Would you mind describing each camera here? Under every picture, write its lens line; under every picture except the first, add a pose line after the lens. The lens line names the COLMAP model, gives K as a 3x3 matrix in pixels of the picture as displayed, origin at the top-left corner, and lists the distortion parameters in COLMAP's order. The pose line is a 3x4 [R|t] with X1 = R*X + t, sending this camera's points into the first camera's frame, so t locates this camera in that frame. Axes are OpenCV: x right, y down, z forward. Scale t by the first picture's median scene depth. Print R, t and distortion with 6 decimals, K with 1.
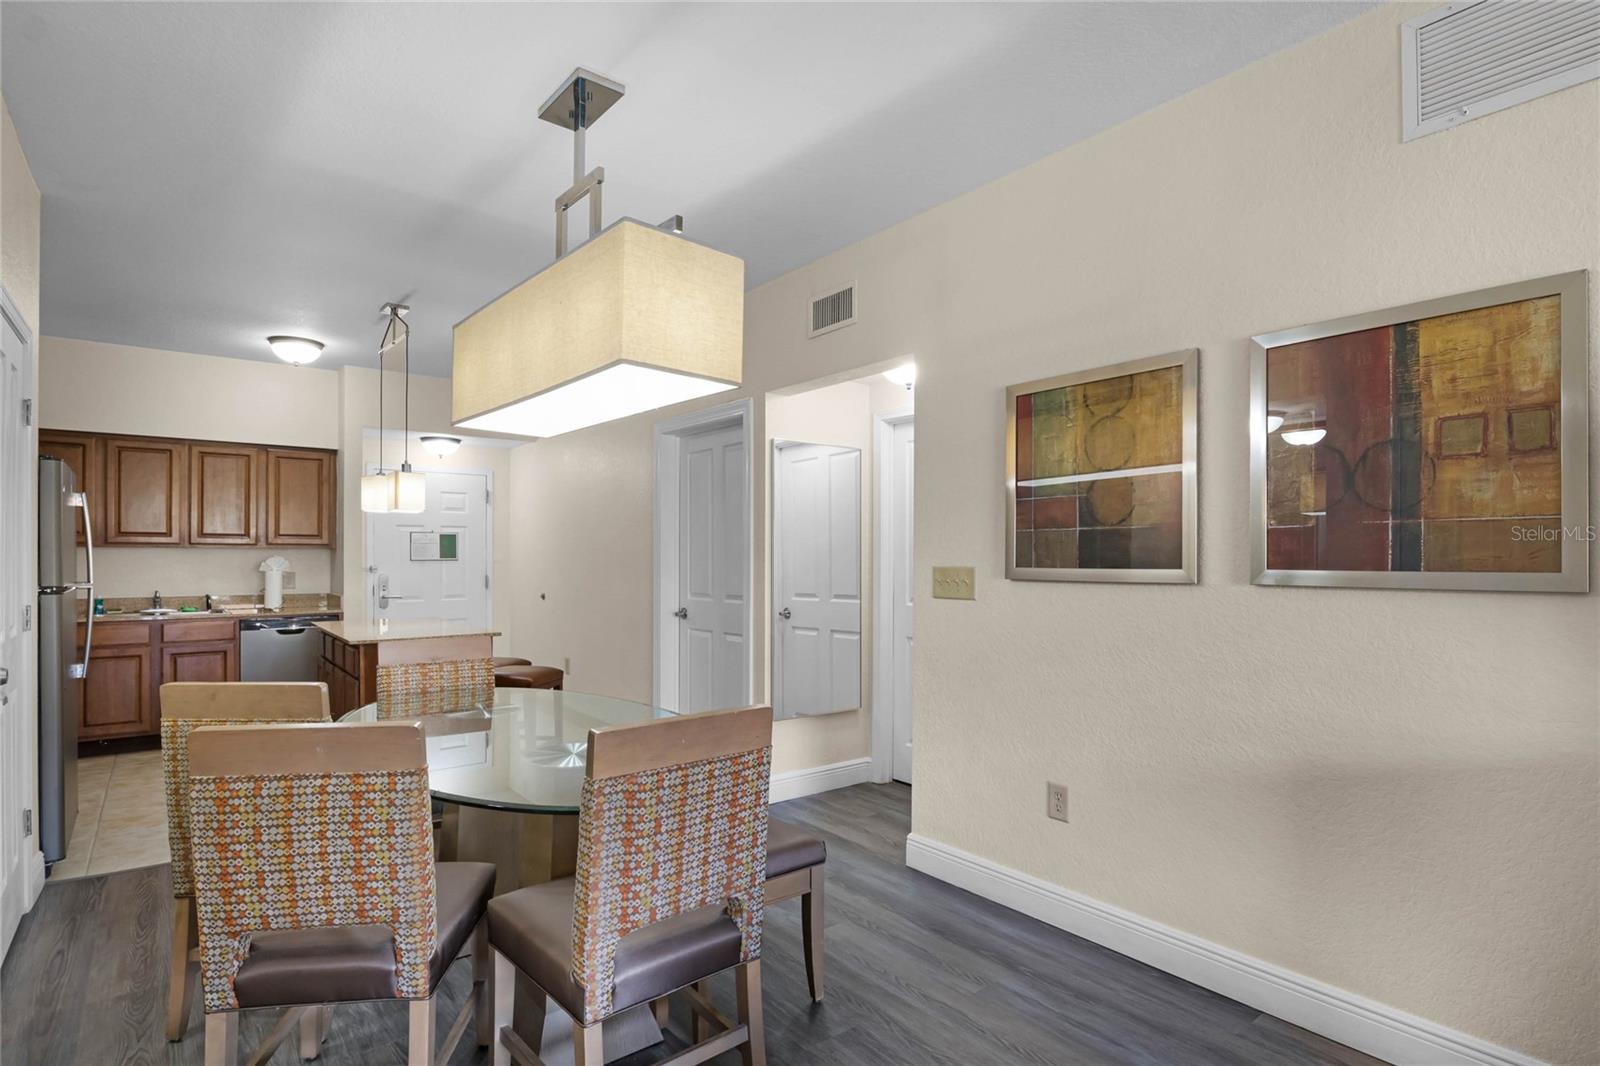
lens RADIAL K [[815.8, 0, 804.1], [0, 815.8, 551.7], [0, 0, 1]] dist [-0.005503, -0.003956]
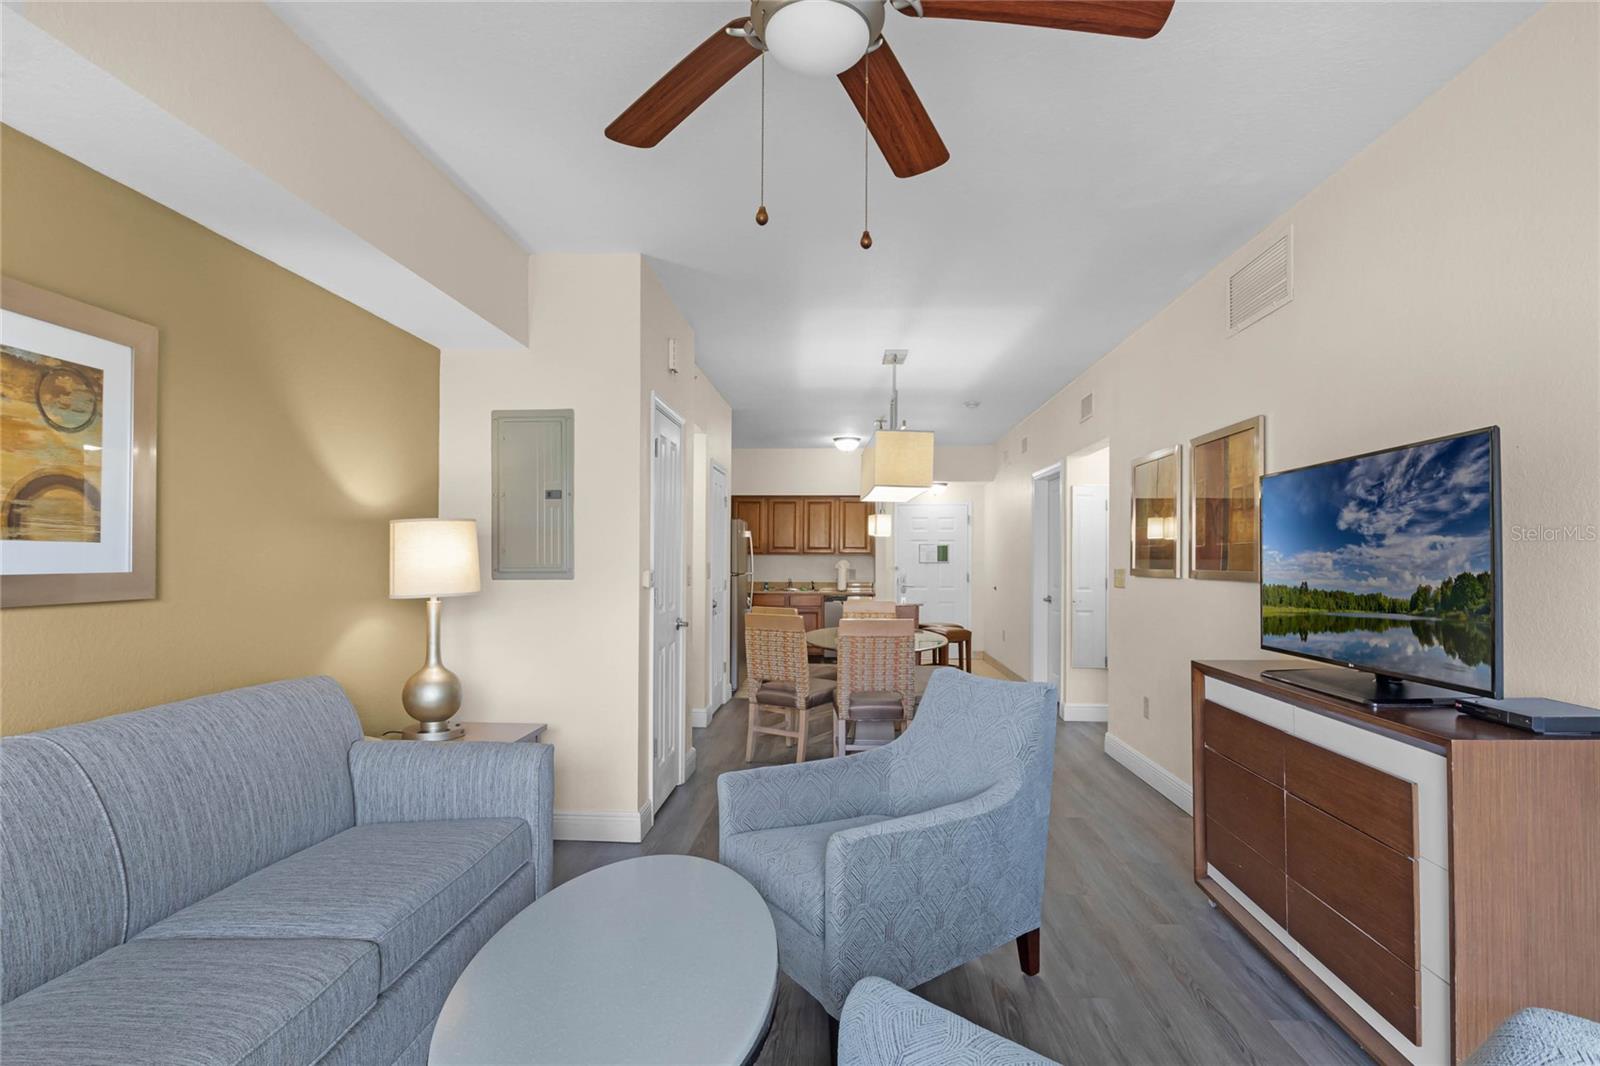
lens RADIAL K [[815.8, 0, 794.1], [0, 815.8, 545.7], [0, 0, 1]] dist [-0.005503, -0.003956]
pose [[0.742377, -0.008221, -0.669931, 0.474219], [-0.000219, 0.999922, -0.012513, -0.003224], [0.669982, 0.009436, 0.742318, -0.389420]]
